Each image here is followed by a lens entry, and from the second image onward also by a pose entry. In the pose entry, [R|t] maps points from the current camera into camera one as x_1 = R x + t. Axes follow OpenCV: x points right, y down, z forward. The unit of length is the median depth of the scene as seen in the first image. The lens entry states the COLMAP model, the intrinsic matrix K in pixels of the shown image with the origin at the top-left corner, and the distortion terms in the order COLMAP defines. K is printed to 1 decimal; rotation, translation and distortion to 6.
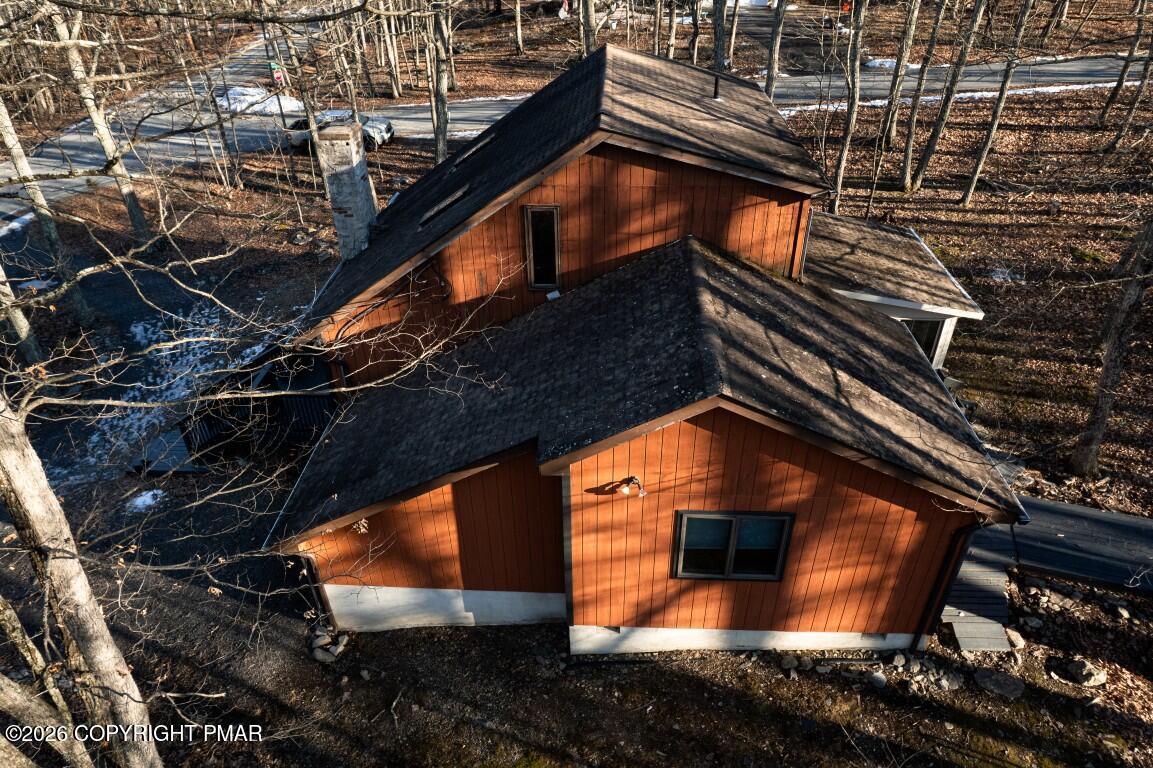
lens RADIAL K [[744.4, 0, 579.5], [0, 744.4, 384.8], [0, 0, 1]] dist [-0.062595, 0.063256]
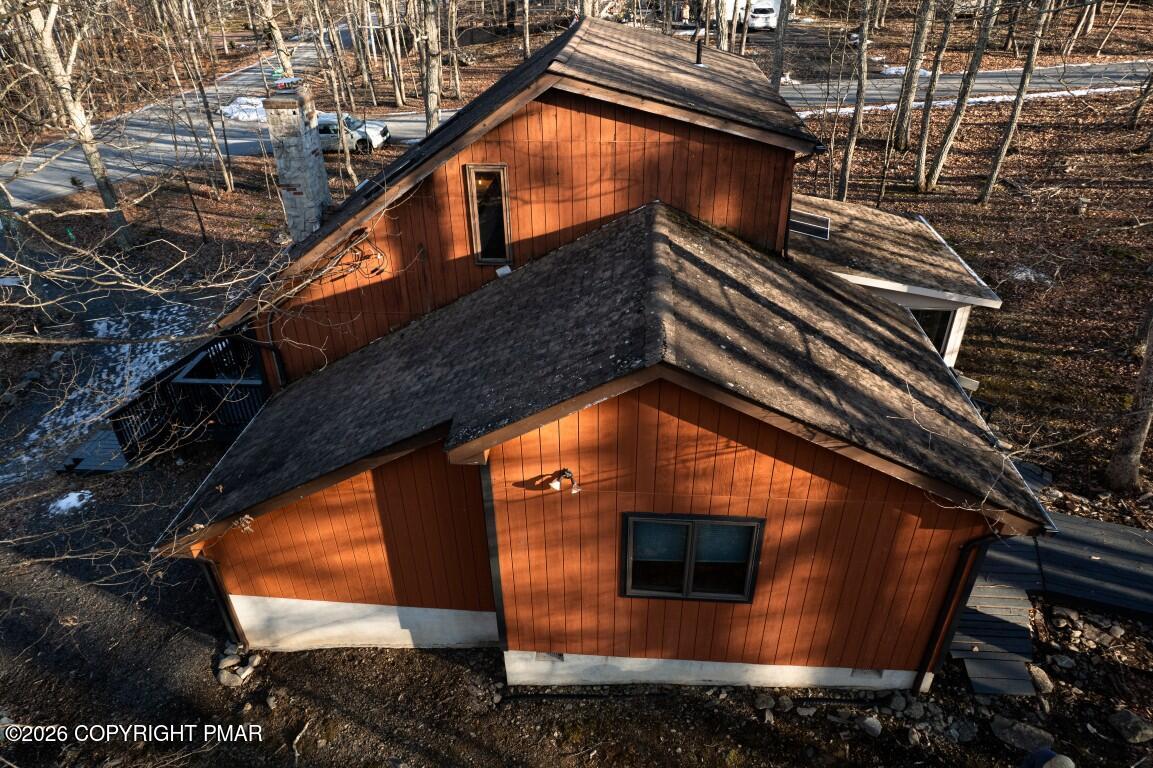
lens RADIAL K [[744.4, 0, 576.7], [0, 744.4, 383.4], [0, 0, 1]] dist [-0.062595, 0.063256]
pose [[0.999459, 0.014078, -0.029725, 0.087827], [-0.015150, 0.999231, -0.036156, 0.047665], [0.029193, 0.036587, 0.998904, 0.141779]]
